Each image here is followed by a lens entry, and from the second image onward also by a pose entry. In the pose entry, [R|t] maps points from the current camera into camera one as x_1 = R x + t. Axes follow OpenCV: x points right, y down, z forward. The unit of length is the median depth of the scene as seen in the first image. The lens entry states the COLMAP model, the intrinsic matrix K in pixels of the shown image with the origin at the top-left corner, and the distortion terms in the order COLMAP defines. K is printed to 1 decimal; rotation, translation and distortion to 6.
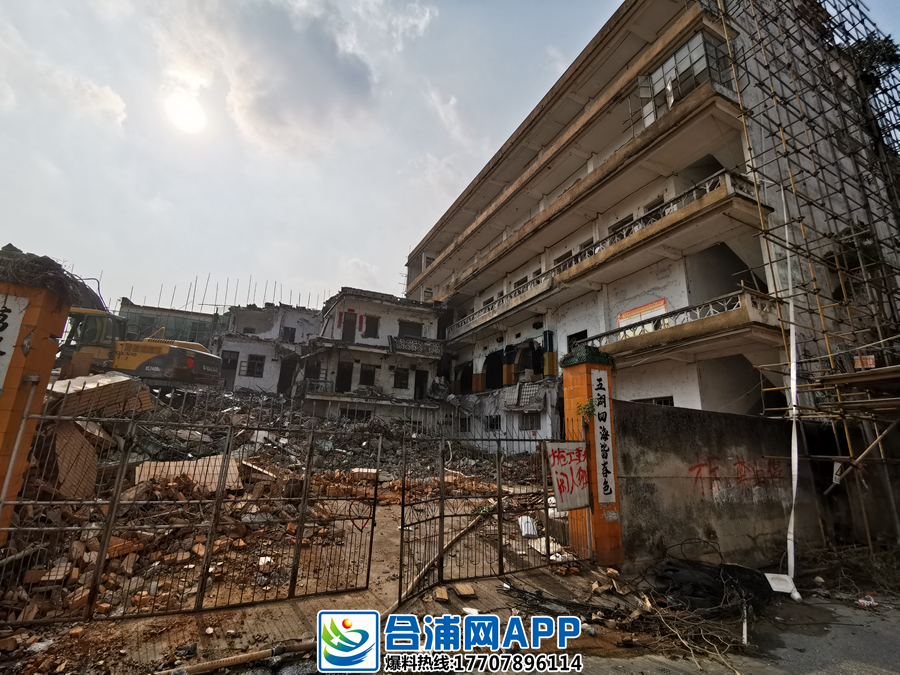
lens RADIAL K [[416.9, 0, 452.2], [0, 416.9, 337.6], [0, 0, 1]] dist [0.007349, -0.007302]
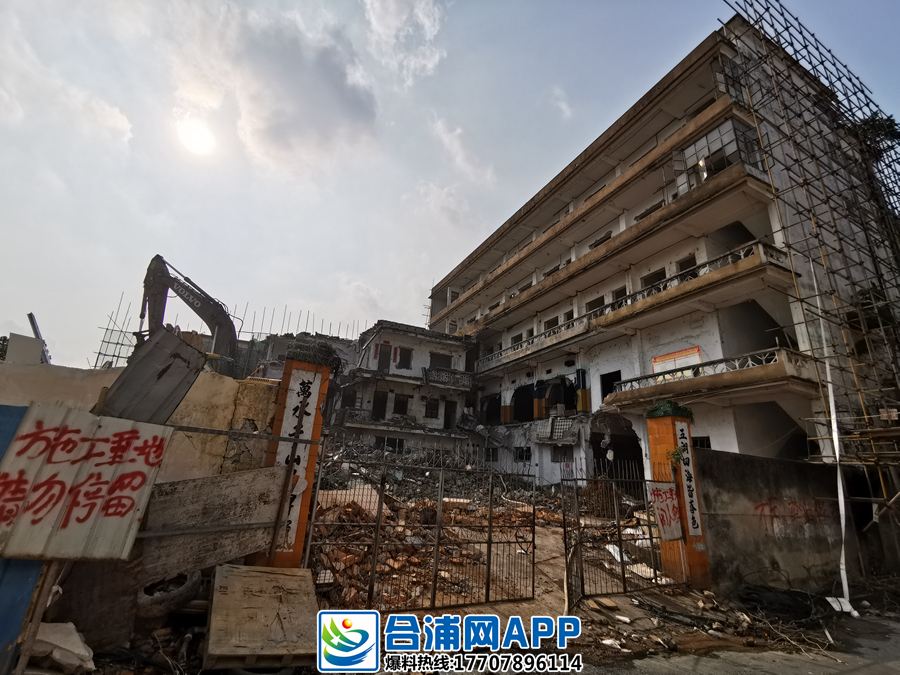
lens RADIAL K [[416.9, 0, 450.7], [0, 416.9, 334.5], [0, 0, 1]] dist [0.007349, -0.007302]
pose [[0.999630, 0.026343, 0.006845, -0.144993], [-0.025851, 0.997606, -0.064135, -0.035046], [-0.008518, 0.063934, 0.997918, -0.093828]]
